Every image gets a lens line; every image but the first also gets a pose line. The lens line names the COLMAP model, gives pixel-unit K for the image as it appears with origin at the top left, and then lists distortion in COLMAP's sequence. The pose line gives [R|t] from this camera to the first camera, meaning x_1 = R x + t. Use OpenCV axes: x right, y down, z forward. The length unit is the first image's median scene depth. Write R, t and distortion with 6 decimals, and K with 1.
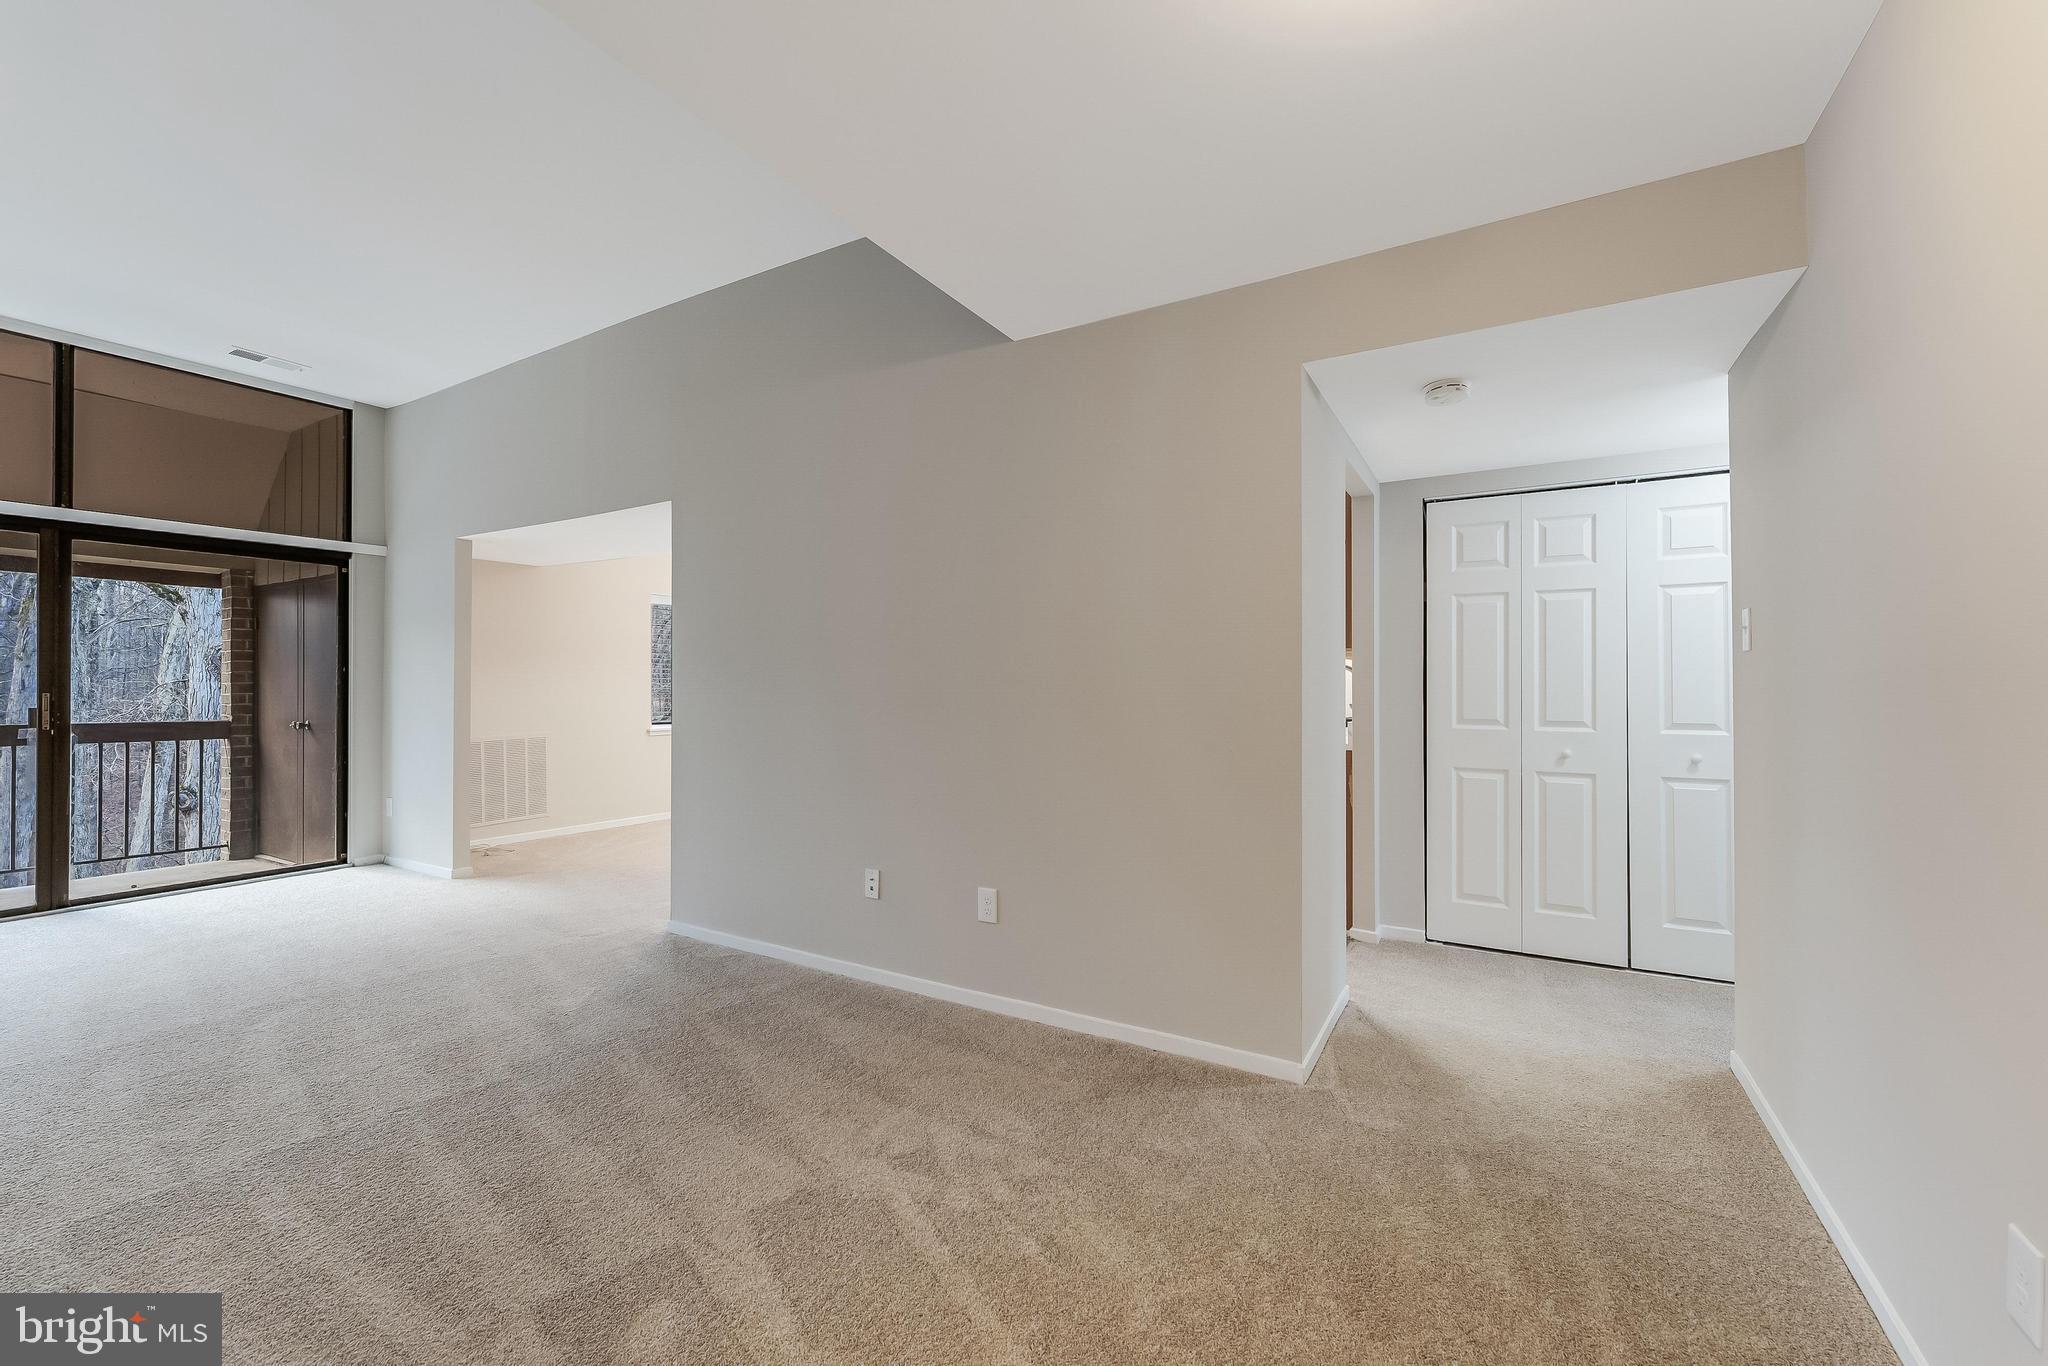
lens RADIAL K [[822.6, 0, 1033.1], [0, 822.6, 675.7], [0, 0, 1]] dist [-0.001192, 0.000090]
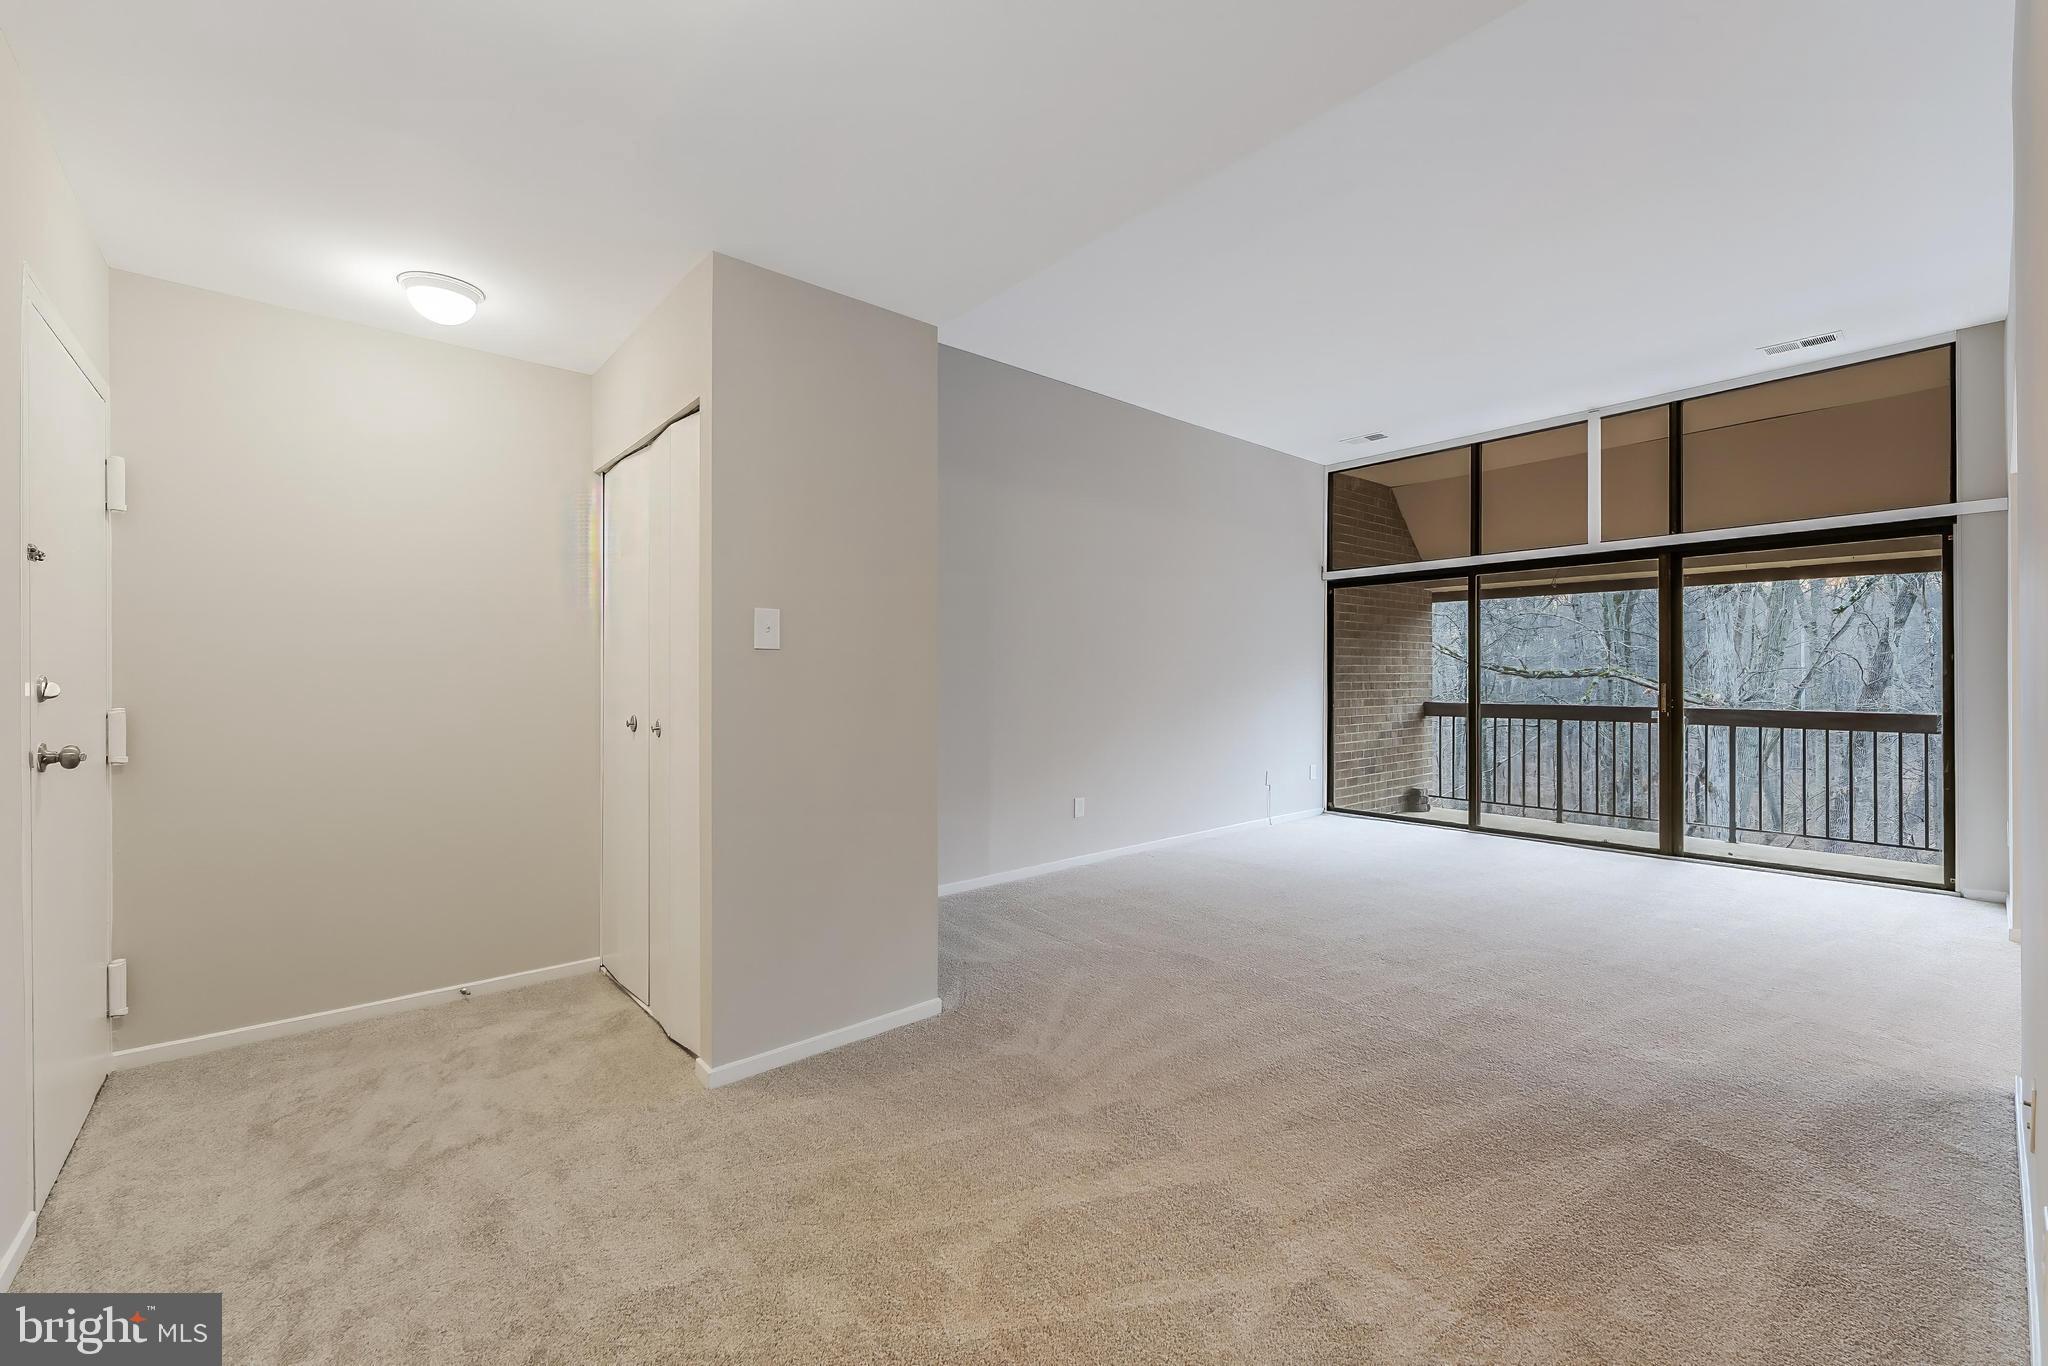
lens RADIAL K [[822.6, 0, 1029.5], [0, 822.6, 677.1], [0, 0, 1]] dist [-0.001192, 0.000090]
pose [[-0.324336, 0.000706, -0.945942, 0.261322], [0.013395, 0.999903, -0.003847, 0.003384], [0.945847, -0.013919, -0.324314, 0.398911]]
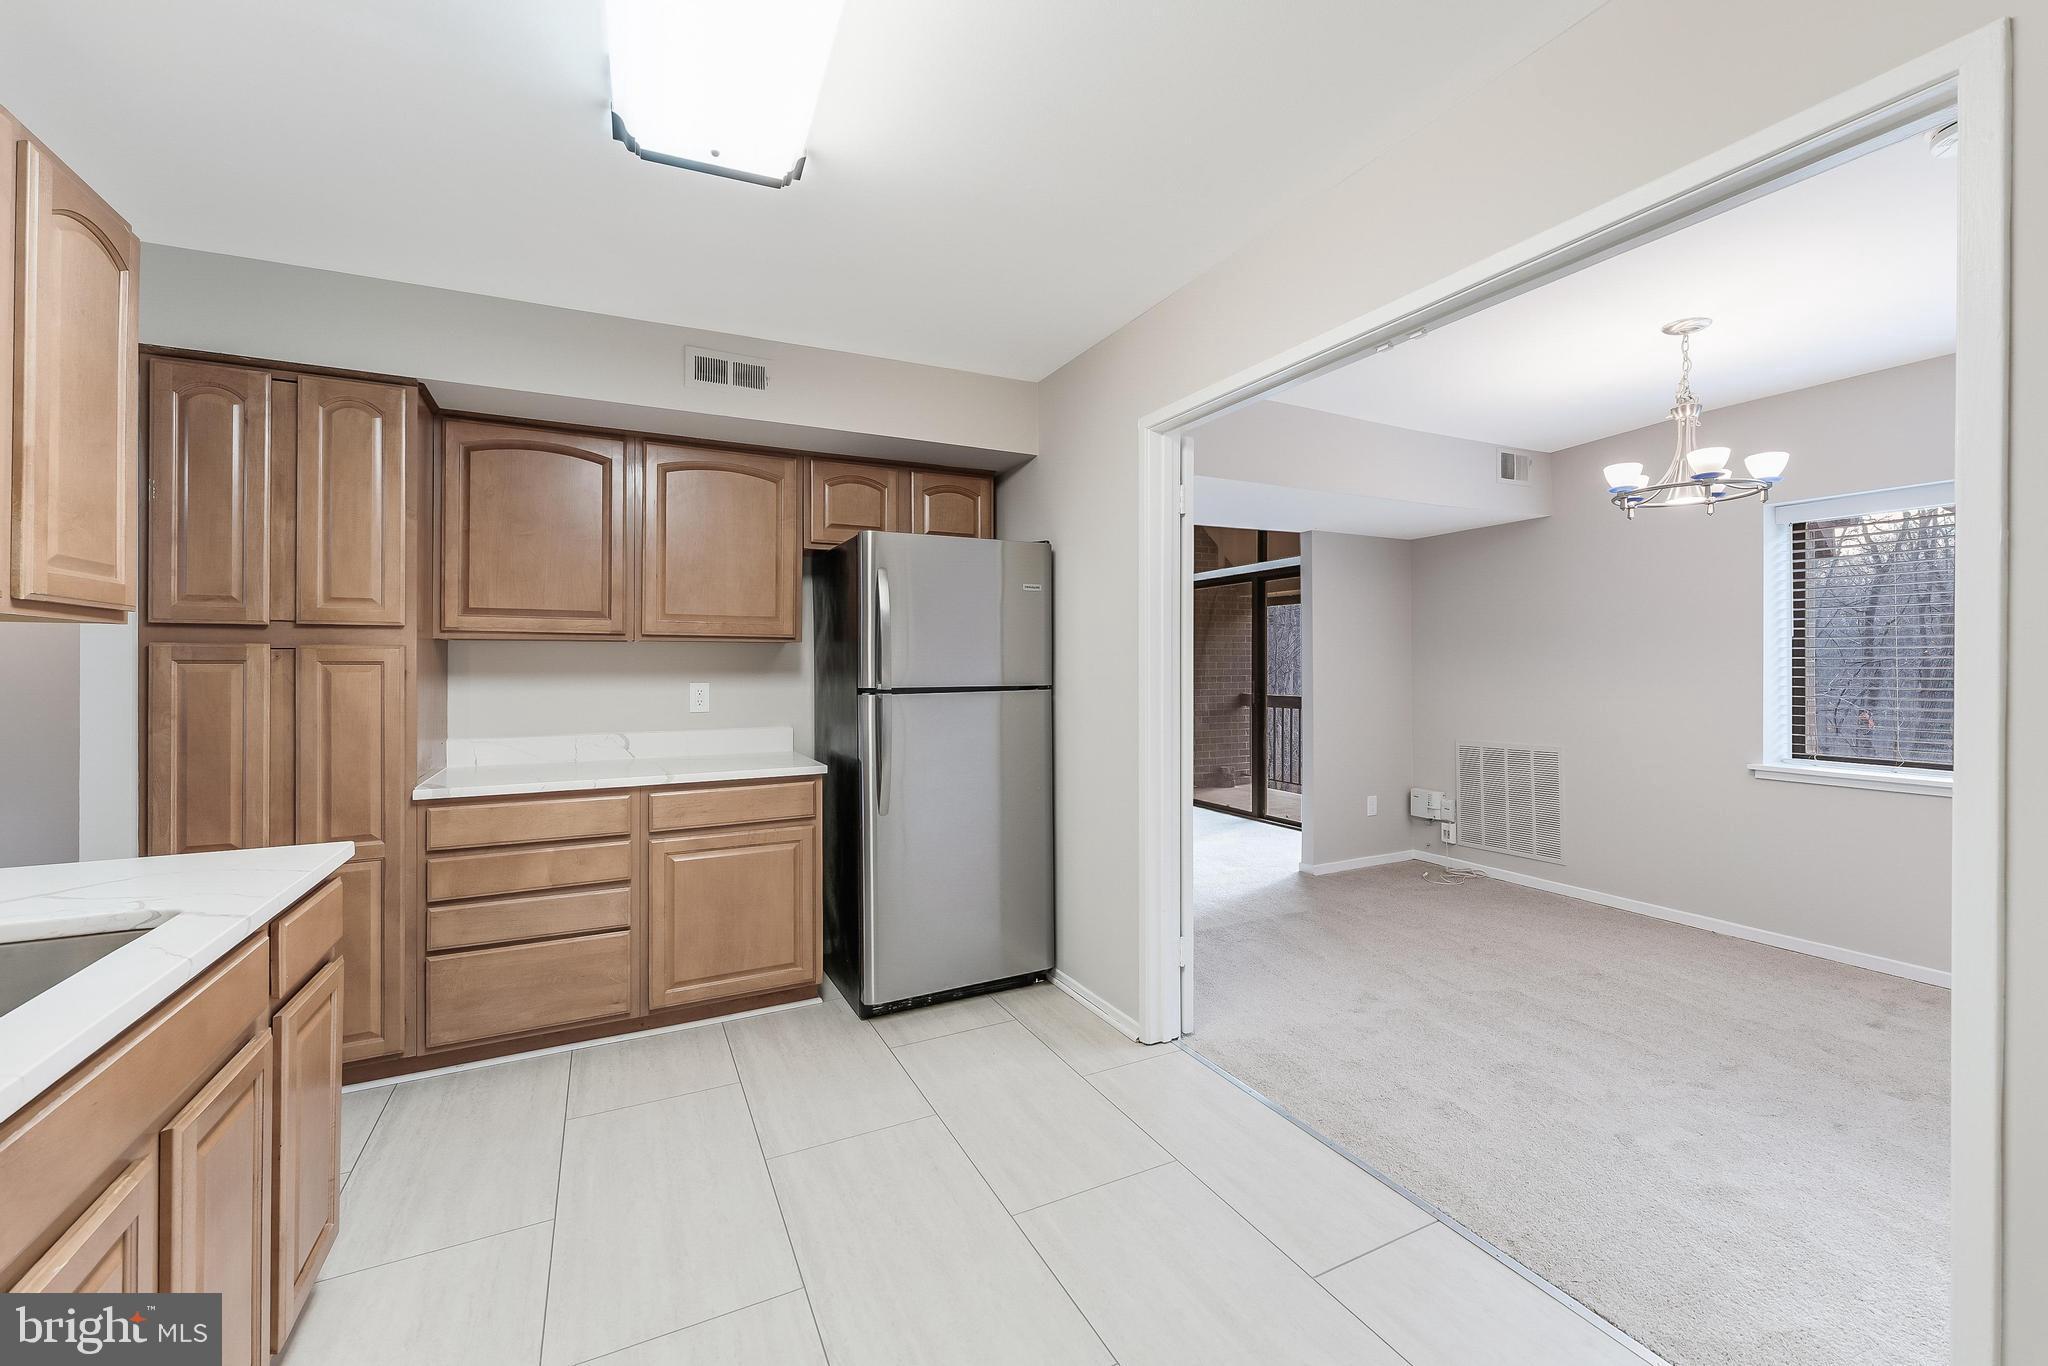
lens RADIAL K [[822.6, 0, 1055.9], [0, 822.6, 649.3], [0, 0, 1]] dist [-0.001192, 0.000090]
pose [[-0.527306, -0.011336, -0.849600, 0.308657], [0.011280, 0.999729, -0.020341, -0.007915], [0.849601, -0.020310, -0.527035, 1.237289]]
